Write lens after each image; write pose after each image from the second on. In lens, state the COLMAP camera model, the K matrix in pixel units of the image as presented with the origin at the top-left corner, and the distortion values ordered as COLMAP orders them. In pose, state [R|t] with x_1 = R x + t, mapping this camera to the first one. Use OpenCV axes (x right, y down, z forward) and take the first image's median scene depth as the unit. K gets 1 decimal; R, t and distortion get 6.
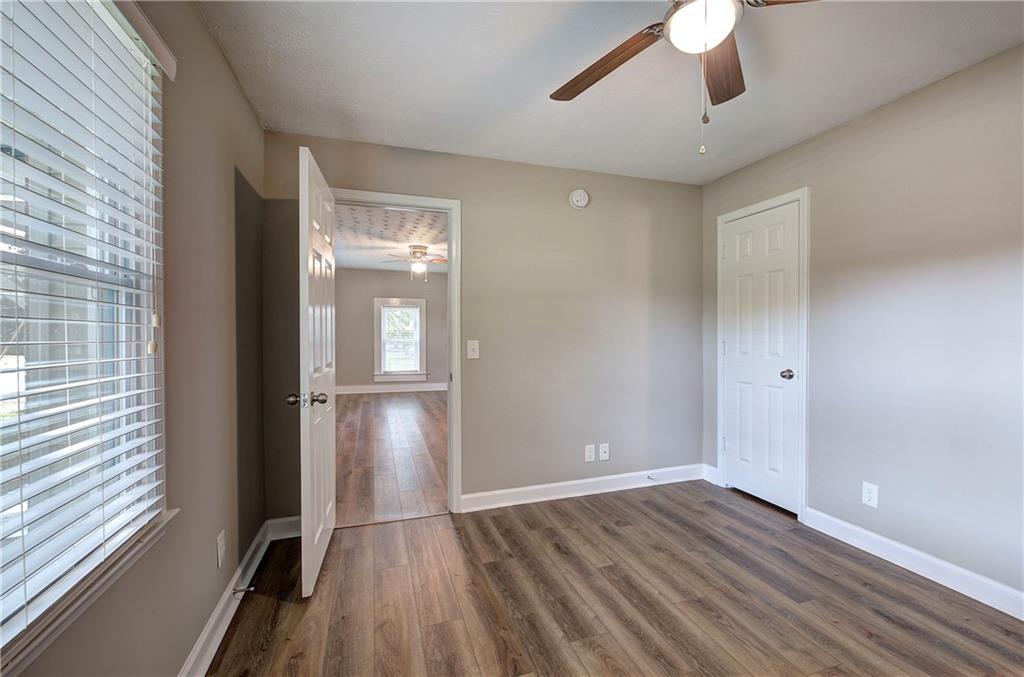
lens RADIAL K [[432.5, 0, 517.4], [0, 432.5, 335.8], [0, 0, 1]] dist [-0.001508, -0.000403]
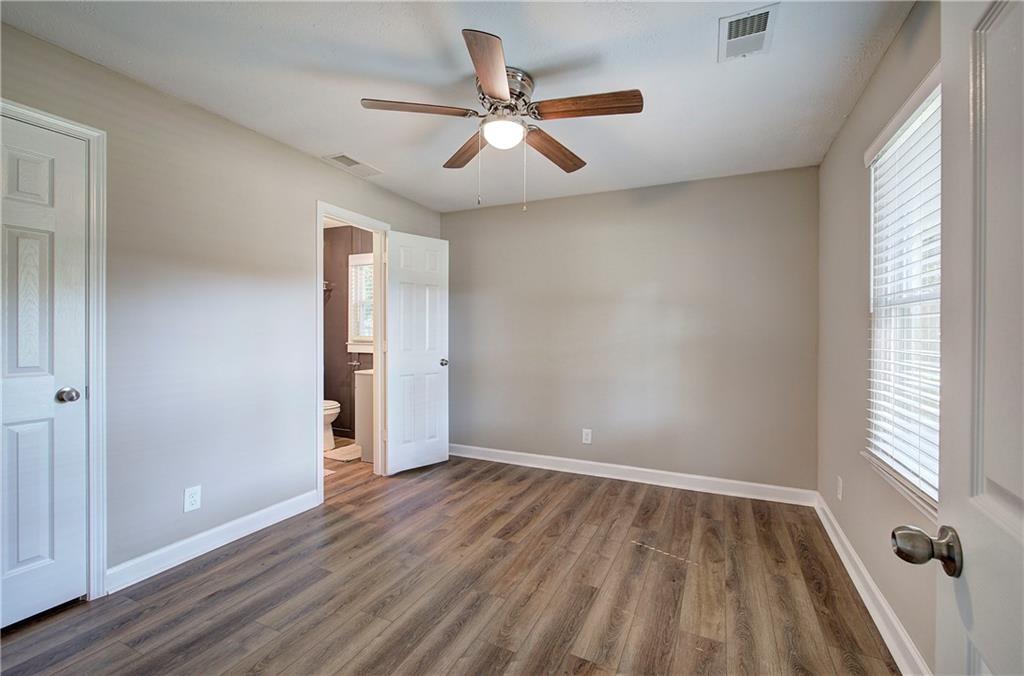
lens RADIAL K [[432.5, 0, 518.8], [0, 432.5, 339.4], [0, 0, 1]] dist [-0.001508, -0.000403]
pose [[-0.724943, -0.014447, 0.688658, -0.347596], [-0.000635, 0.999794, 0.020306, -0.011153], [-0.688809, 0.014284, -0.724802, 1.079226]]
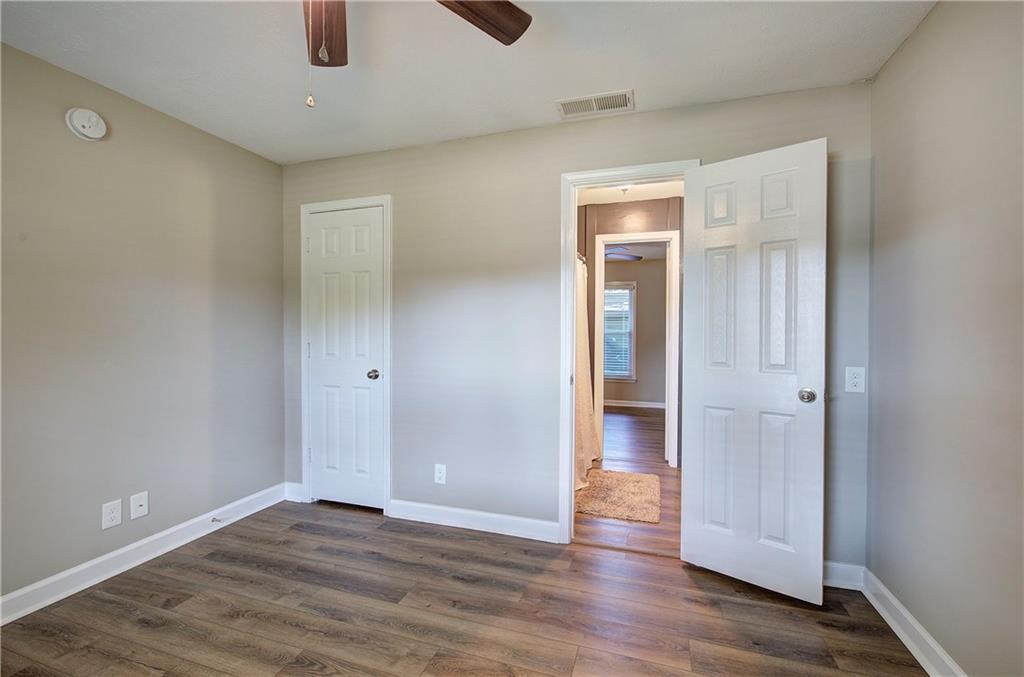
lens RADIAL K [[432.5, 0, 517.9], [0, 432.5, 337.2], [0, 0, 1]] dist [-0.001508, -0.000403]
pose [[0.596971, -0.003817, 0.802254, 0.011472], [0.002748, 0.999993, 0.002713, -0.000783], [-0.802258, 0.000585, 0.596977, 0.128308]]
